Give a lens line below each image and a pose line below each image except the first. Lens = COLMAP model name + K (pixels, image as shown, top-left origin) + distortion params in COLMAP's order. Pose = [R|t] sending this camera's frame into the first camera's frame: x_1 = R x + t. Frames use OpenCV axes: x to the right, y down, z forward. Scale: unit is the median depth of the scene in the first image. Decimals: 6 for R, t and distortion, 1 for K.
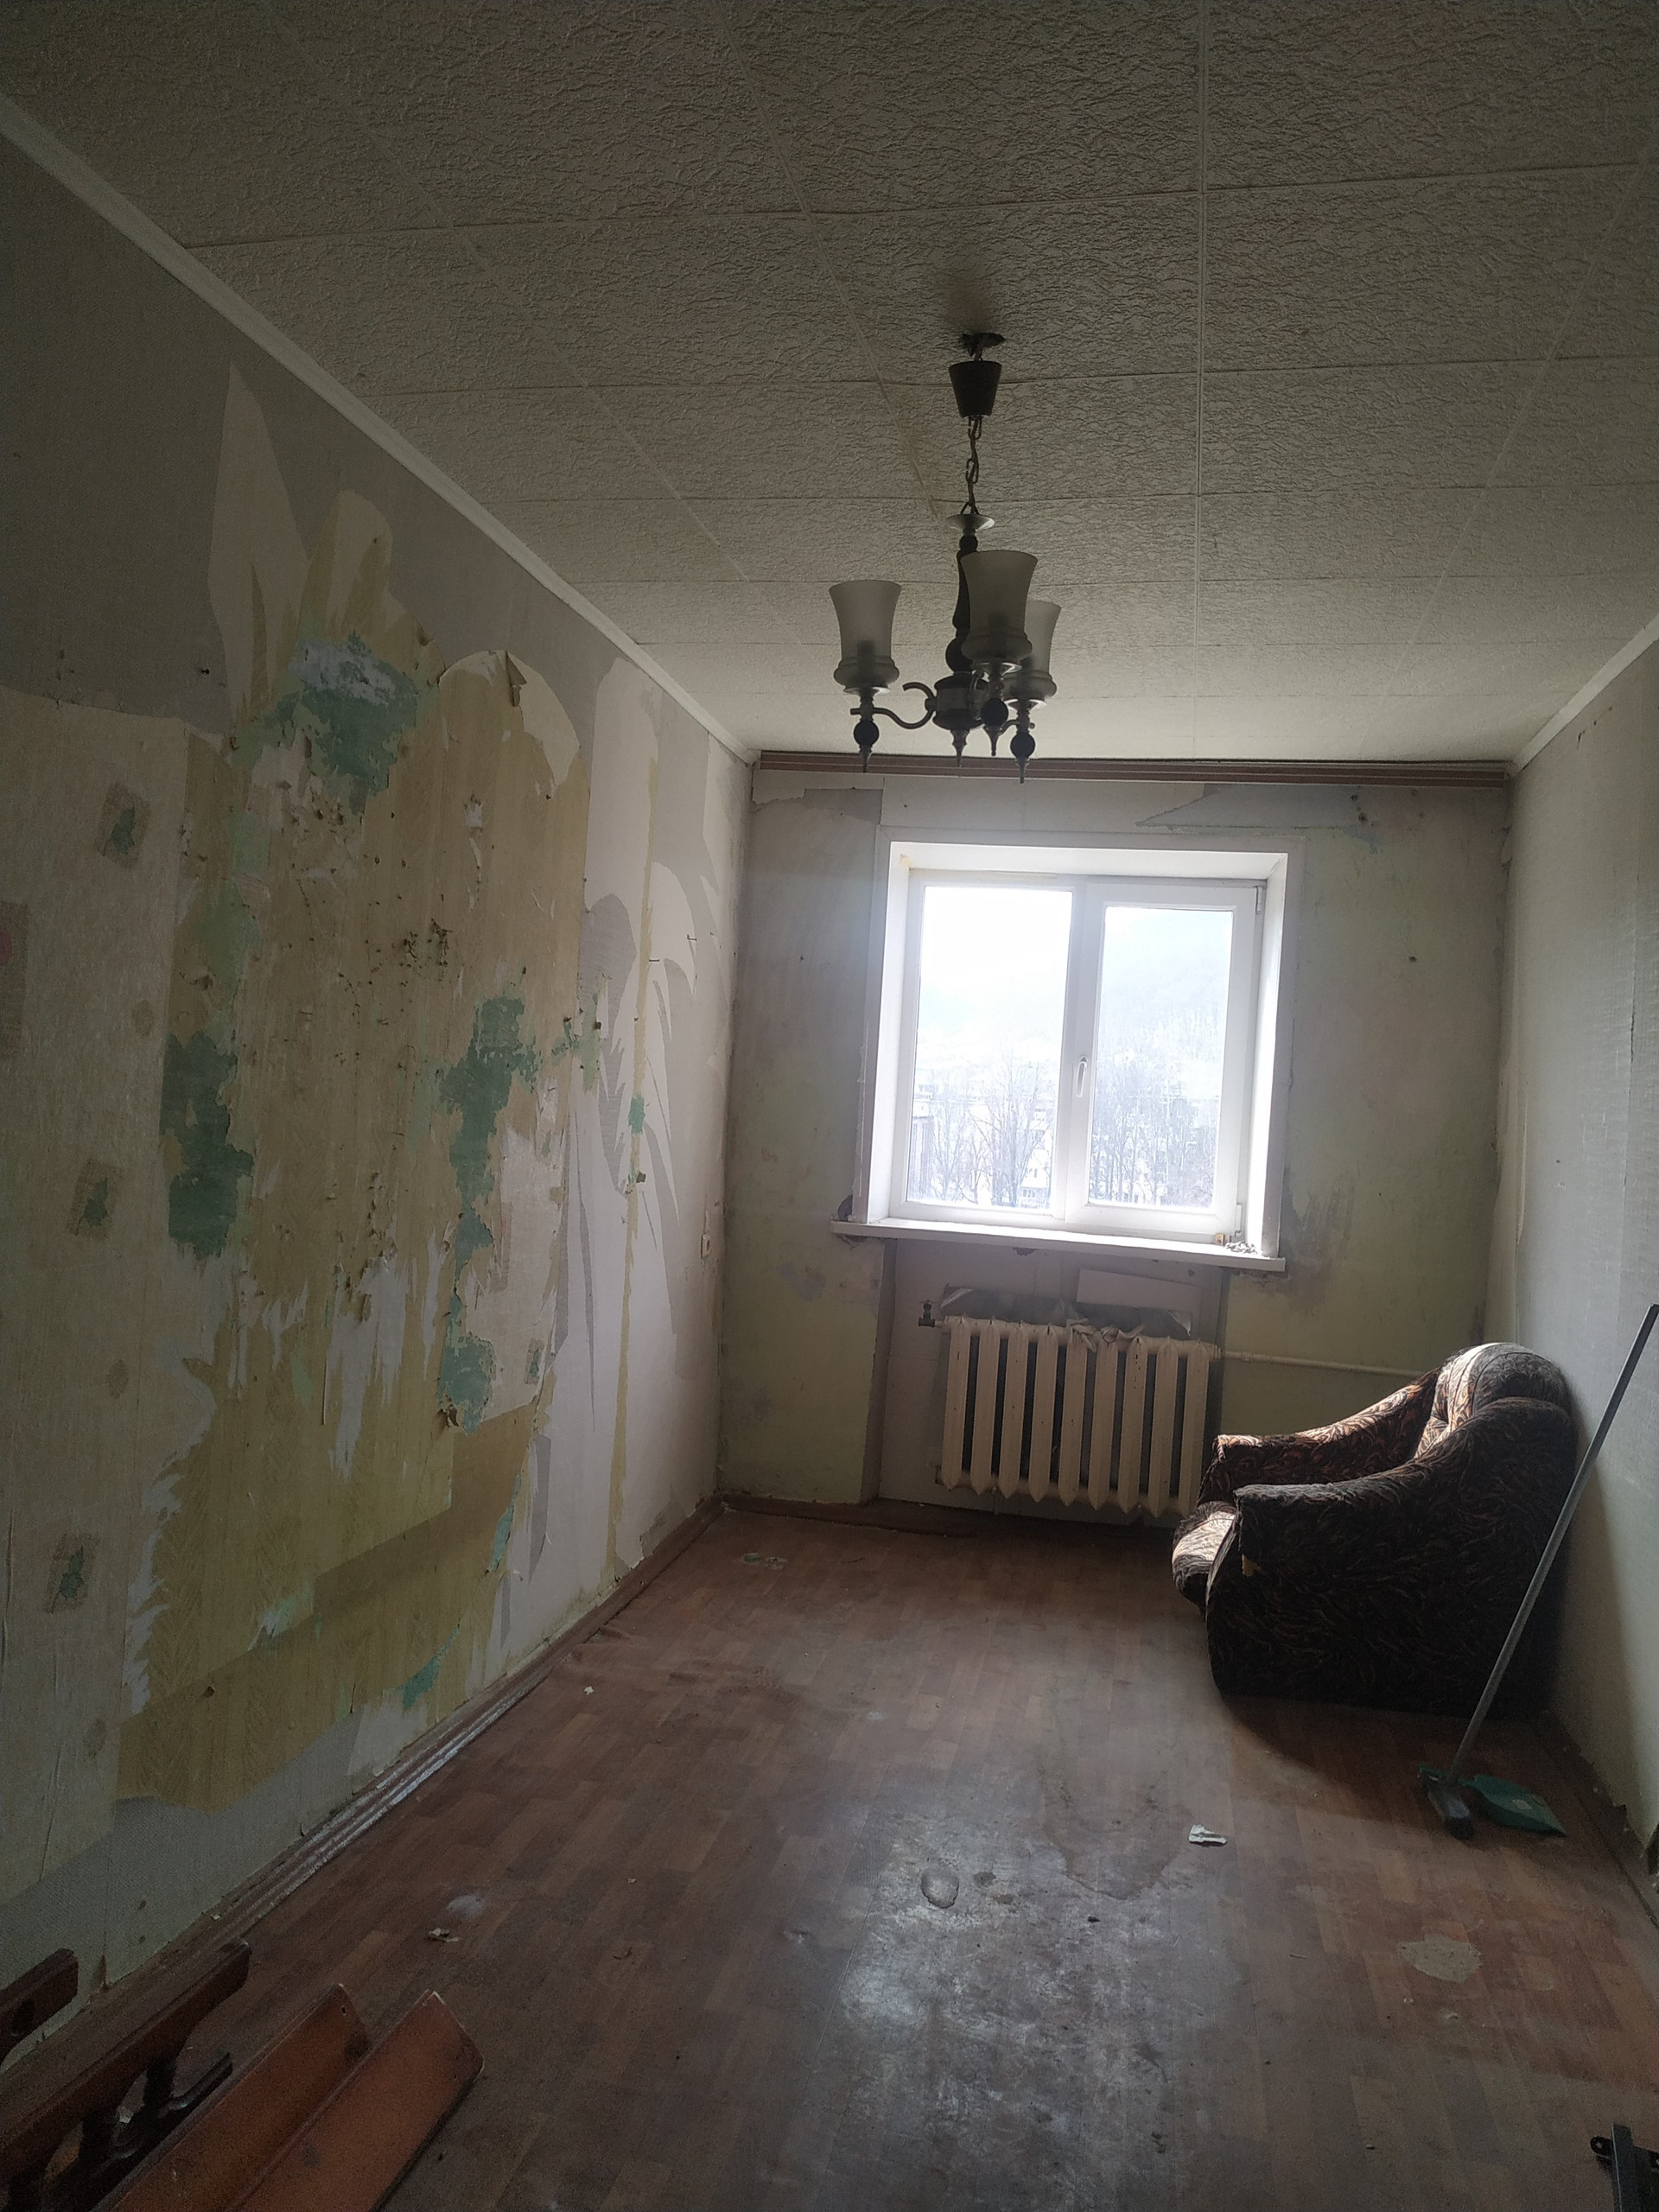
lens RADIAL K [[1563.5, 0, 817.9], [0, 1563.5, 1109.5], [0, 0, 1]] dist [-0.016953, -0.027351]
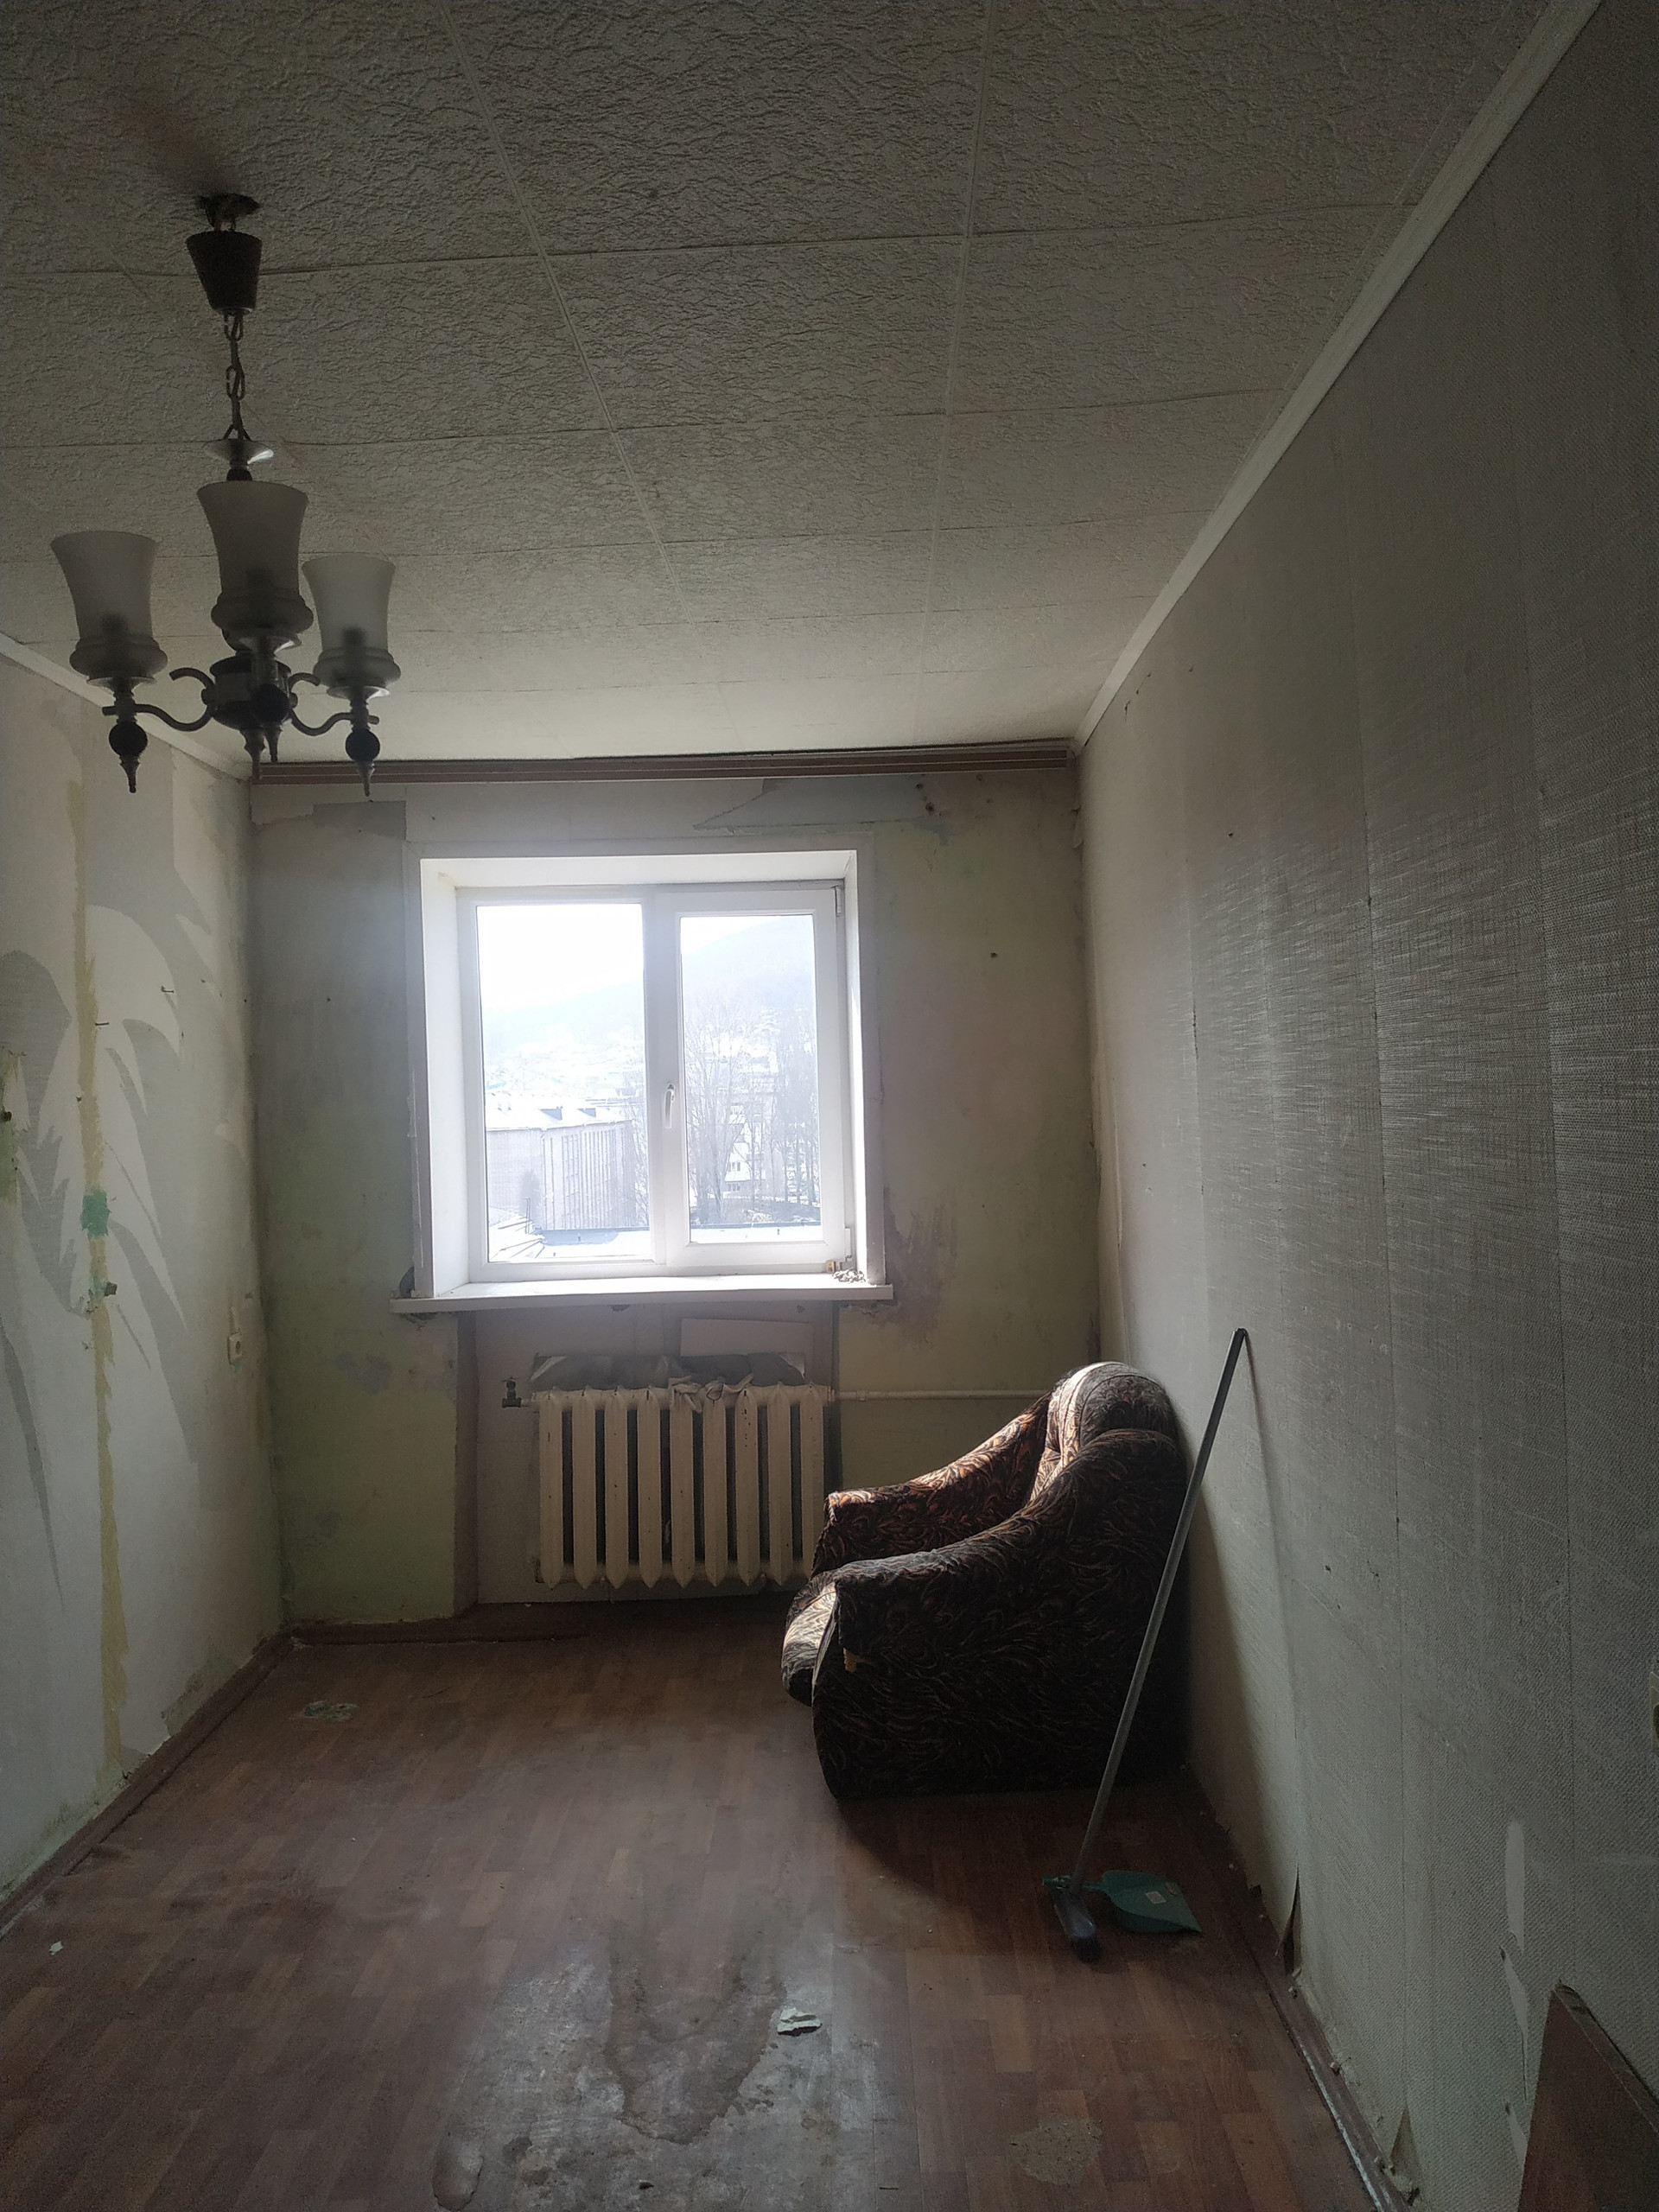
lens RADIAL K [[1563.5, 0, 834.1], [0, 1563.5, 1106.4], [0, 0, 1]] dist [-0.016953, -0.027351]
pose [[0.974796, -0.090770, 0.203798, 0.111161], [0.091485, 0.995789, 0.005928, -0.024841], [-0.203477, 0.012866, 0.978995, 0.126612]]
